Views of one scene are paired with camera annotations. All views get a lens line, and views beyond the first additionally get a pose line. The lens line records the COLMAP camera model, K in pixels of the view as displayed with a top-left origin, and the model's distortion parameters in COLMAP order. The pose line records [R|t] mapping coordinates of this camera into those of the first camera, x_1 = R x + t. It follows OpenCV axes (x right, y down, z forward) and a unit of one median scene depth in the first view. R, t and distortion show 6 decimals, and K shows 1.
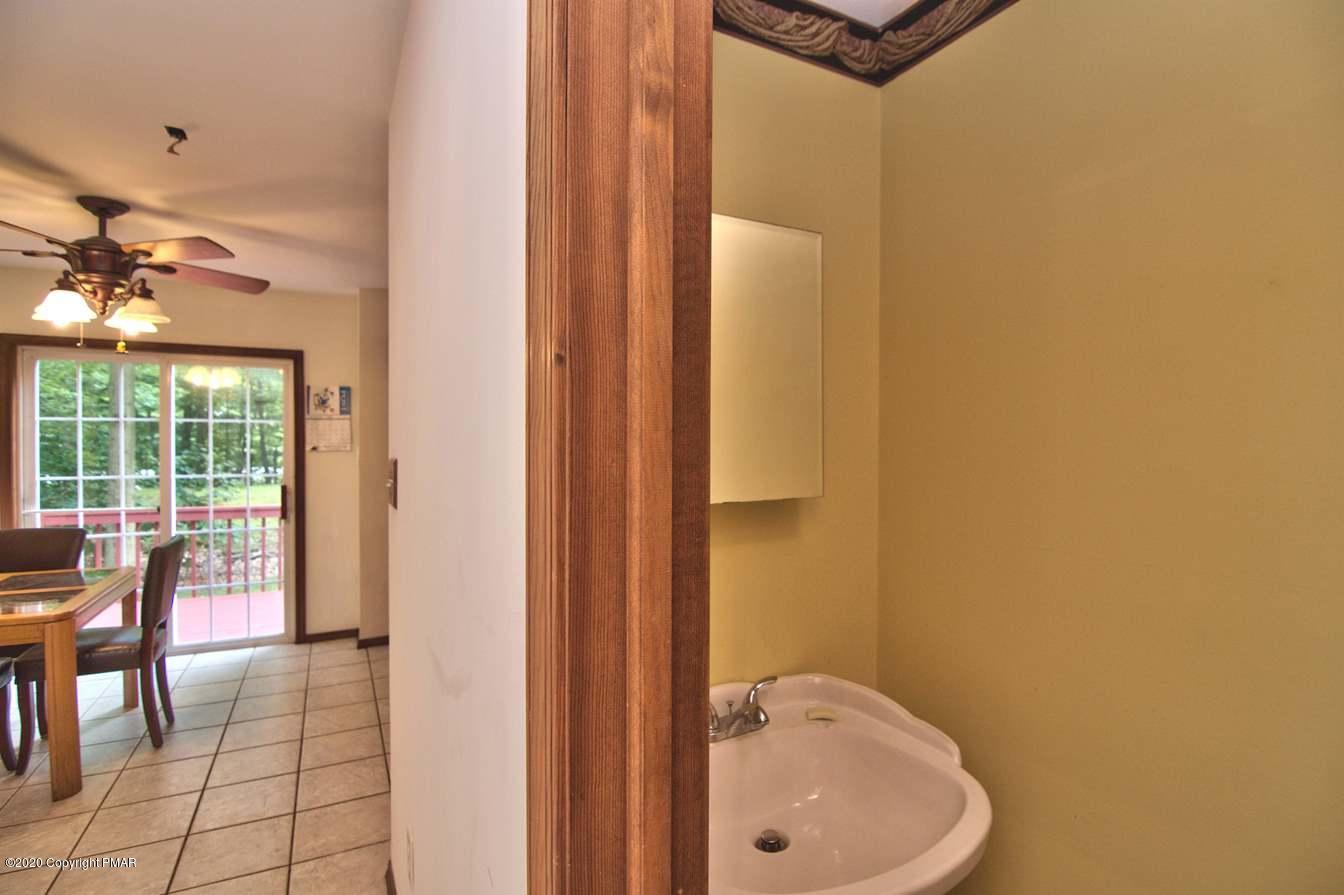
lens RADIAL K [[644.0, 0, 673.6], [0, 644.0, 449.4], [0, 0, 1]] dist [-0.008585, -0.008656]
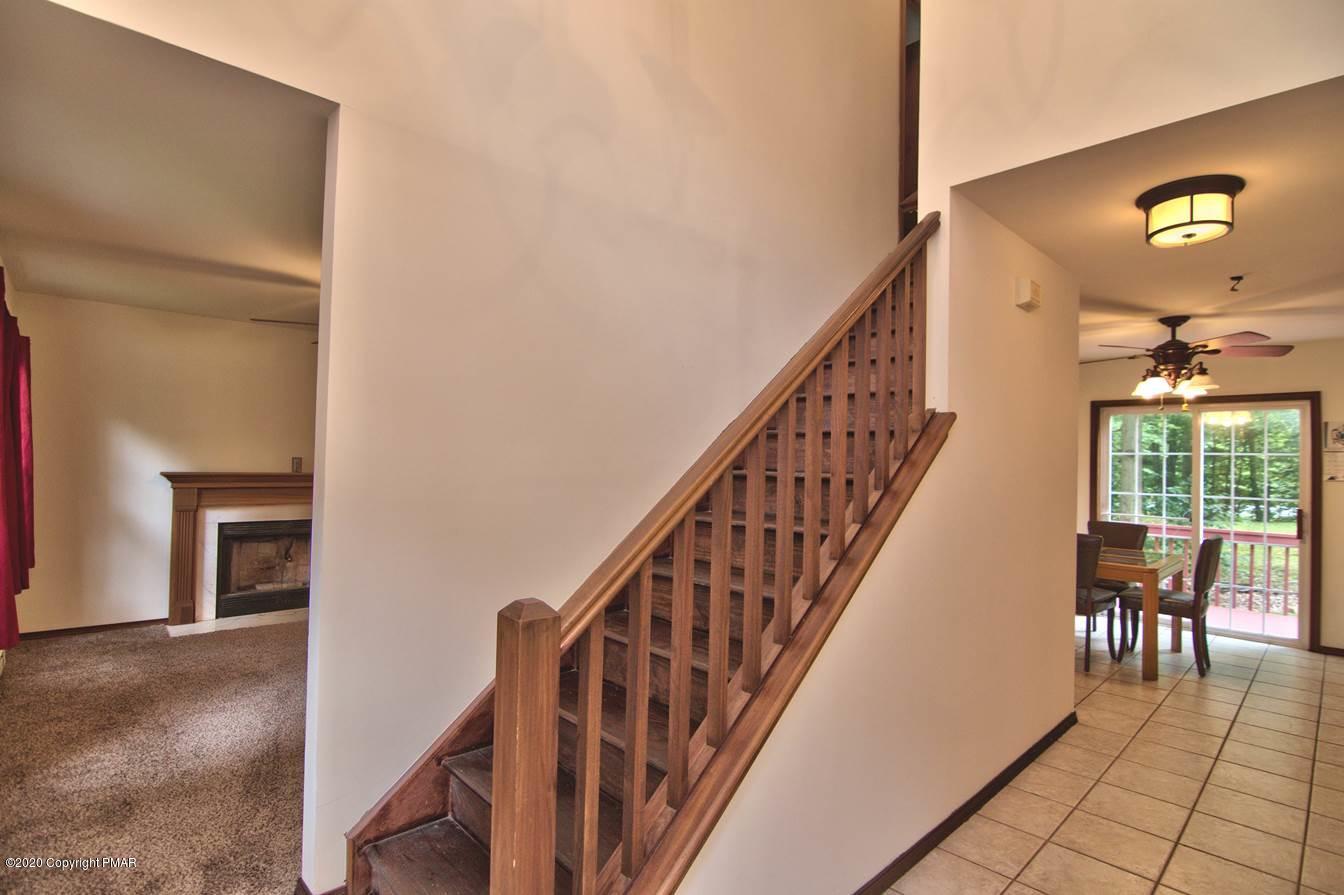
lens RADIAL K [[644.0, 0, 673.6], [0, 644.0, 449.4], [0, 0, 1]] dist [-0.008585, -0.008656]
pose [[0.263610, -0.016978, -0.964480, 0.219239], [-0.034577, 0.999036, -0.027036, 0.019809], [0.964010, 0.040476, 0.262769, -0.438326]]
